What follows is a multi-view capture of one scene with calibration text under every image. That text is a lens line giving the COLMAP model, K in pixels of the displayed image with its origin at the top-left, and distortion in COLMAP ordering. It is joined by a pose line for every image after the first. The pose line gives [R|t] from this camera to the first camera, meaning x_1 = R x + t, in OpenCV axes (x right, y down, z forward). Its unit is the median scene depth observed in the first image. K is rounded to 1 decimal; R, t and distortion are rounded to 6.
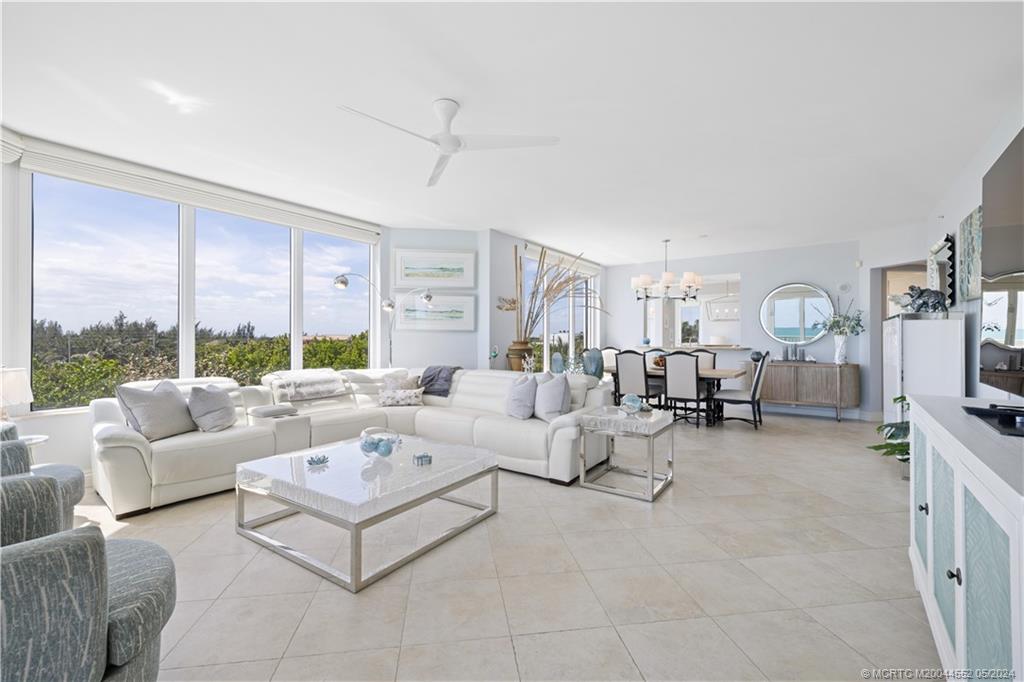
lens RADIAL K [[438.2, 0, 513.3], [0, 438.2, 337.3], [0, 0, 1]] dist [0.001145, 0.000154]
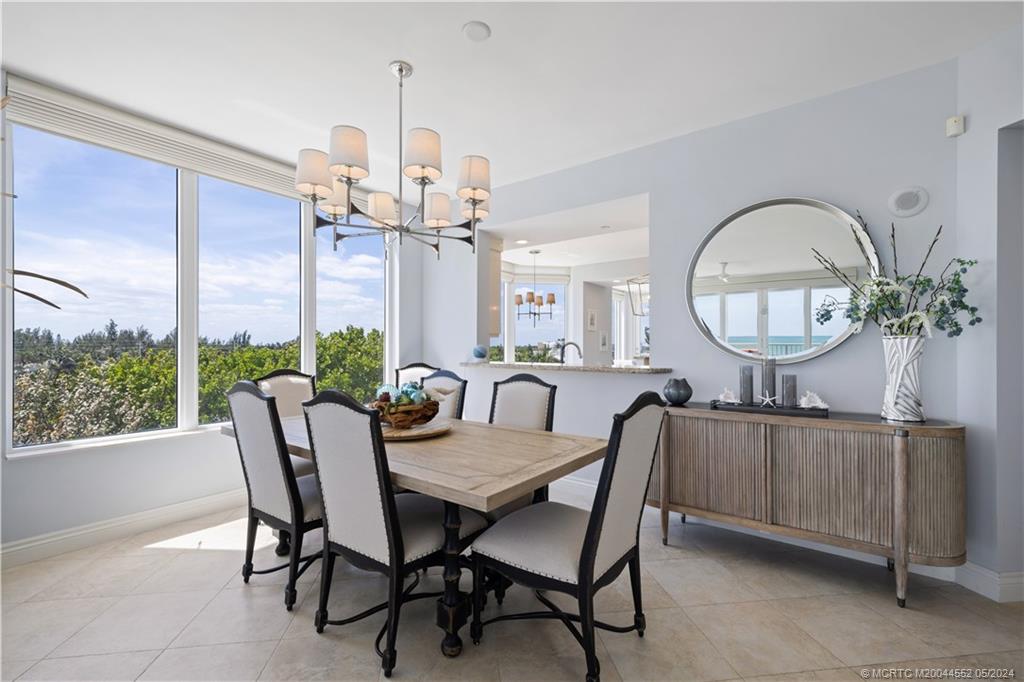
lens RADIAL K [[438.7, 0, 512.7], [0, 438.7, 346.5], [0, 0, 1]] dist [0.000796, 0.000183]
pose [[0.999832, 0.000640, -0.018301, 0.435694], [-0.000624, 0.999999, 0.000857, 0.003258], [0.018301, -0.000845, 0.999832, 0.632010]]
